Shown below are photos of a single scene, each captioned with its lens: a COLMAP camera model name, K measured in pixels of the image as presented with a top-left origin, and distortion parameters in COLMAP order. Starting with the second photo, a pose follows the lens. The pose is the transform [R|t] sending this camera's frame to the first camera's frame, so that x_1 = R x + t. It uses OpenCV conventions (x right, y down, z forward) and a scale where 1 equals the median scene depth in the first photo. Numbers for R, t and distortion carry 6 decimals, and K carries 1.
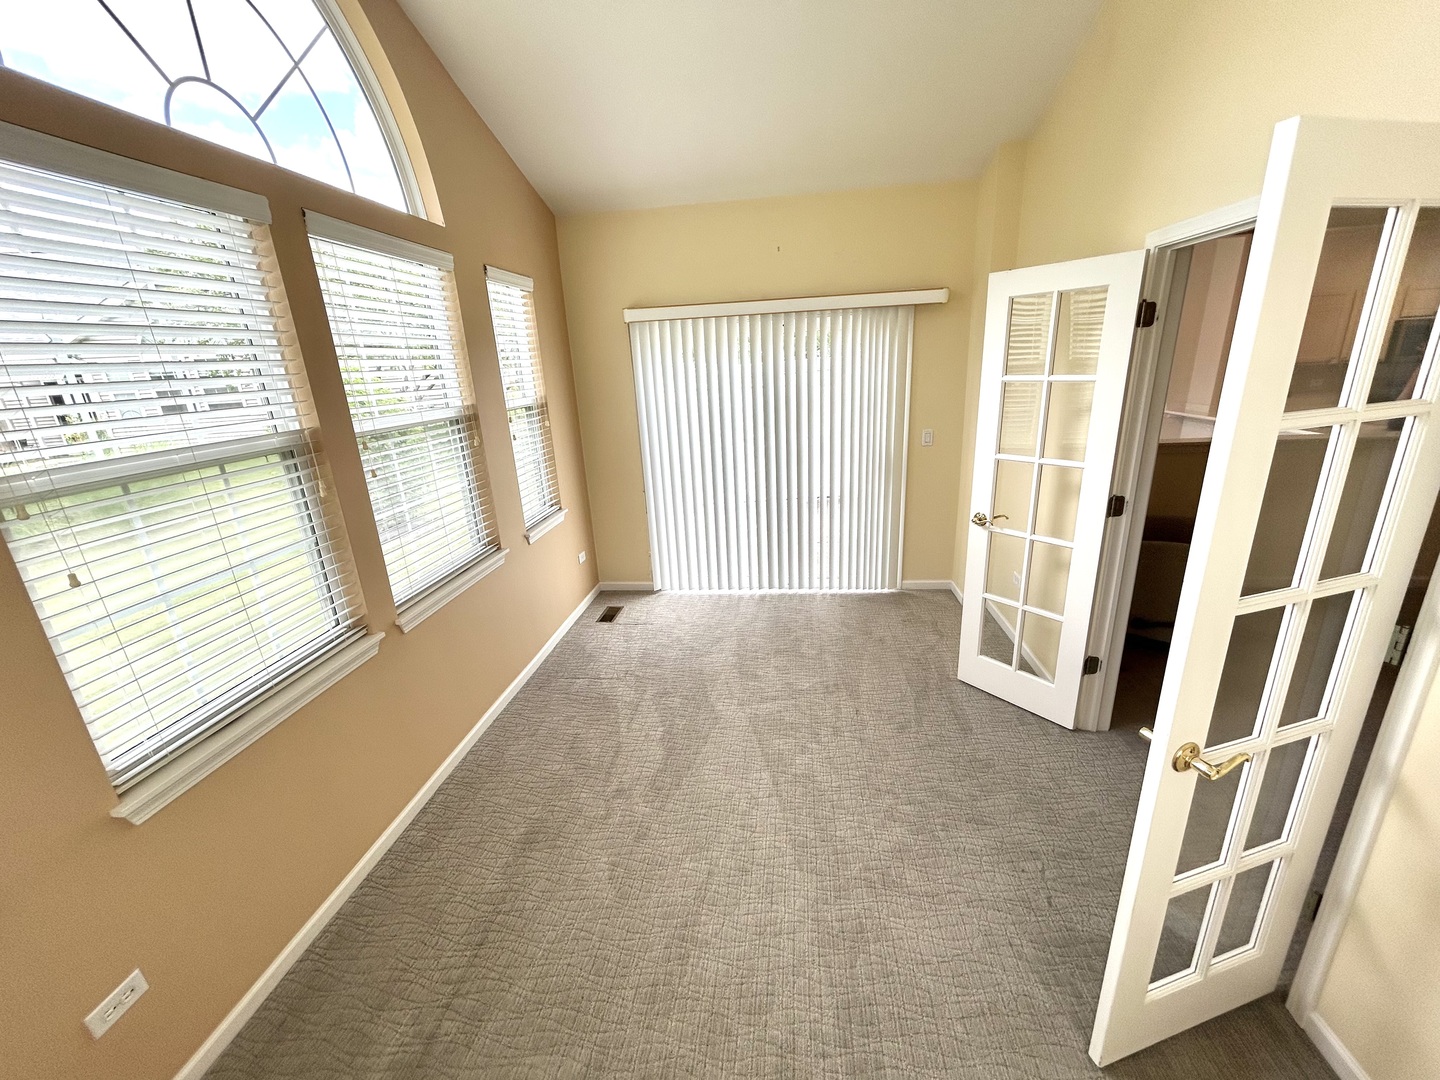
lens RADIAL K [[584.3, 0, 720.0], [0, 584.3, 540.0], [0, 0, 1]] dist [0.000200, 0.000018]
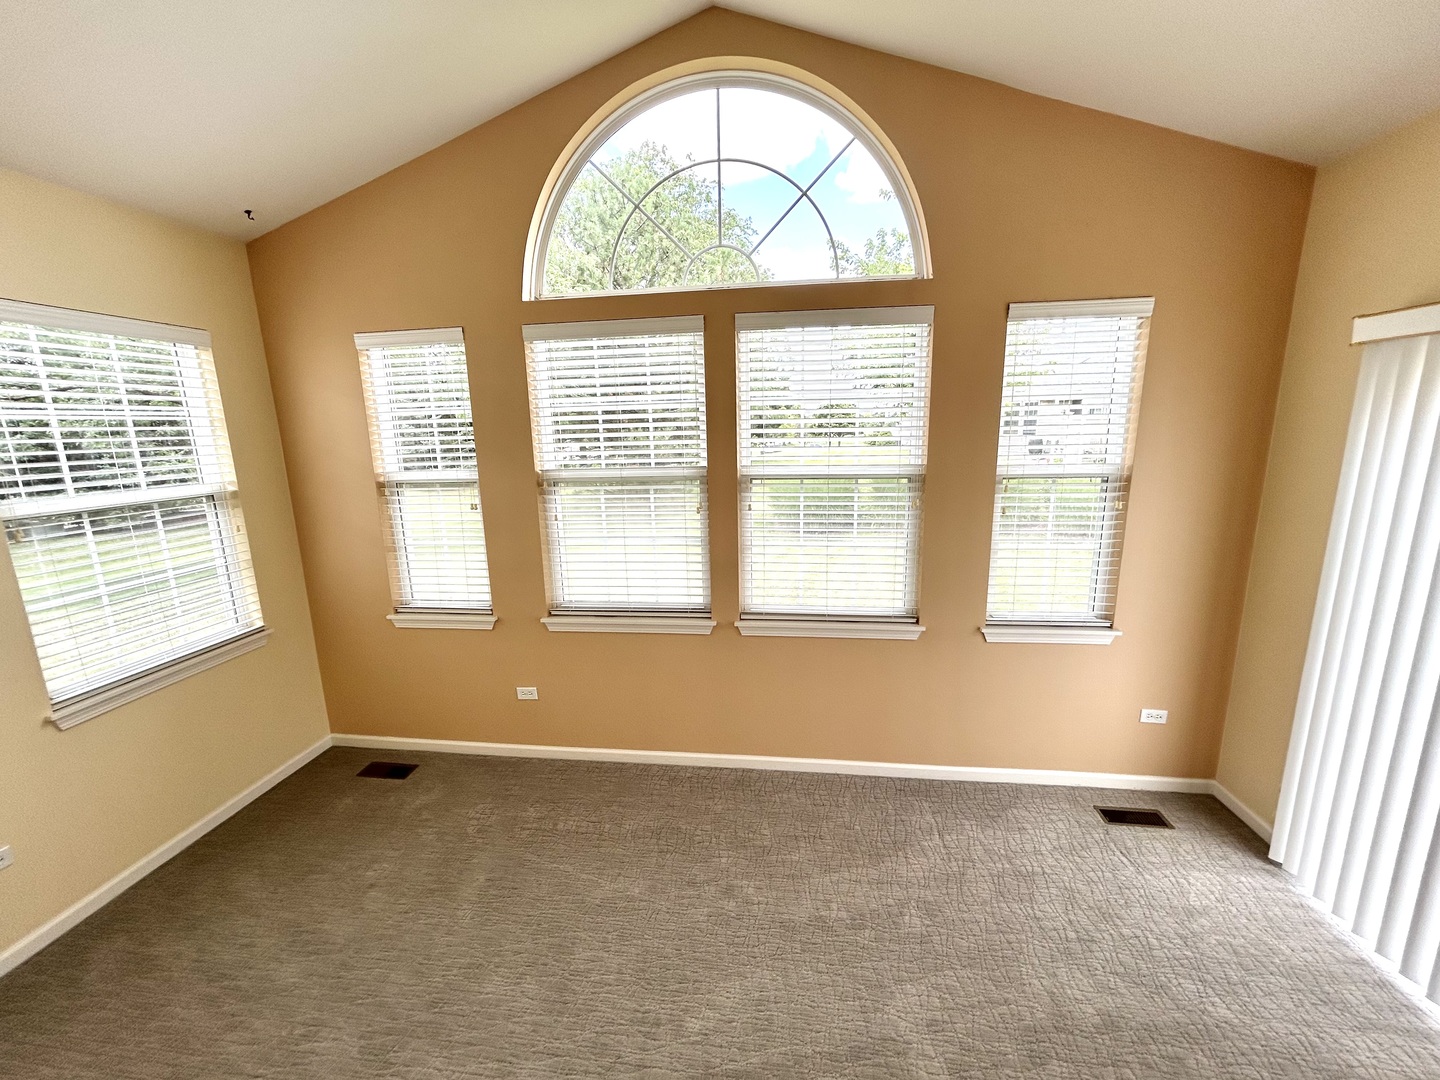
lens RADIAL K [[584.3, 0, 720.0], [0, 584.3, 540.0], [0, 0, 1]] dist [0.000200, 0.000018]
pose [[-0.010533, 0.249504, -0.968317, 0.526856], [-0.271485, 0.931283, 0.242915, -0.273131], [0.962385, 0.265442, 0.057928, 0.705889]]
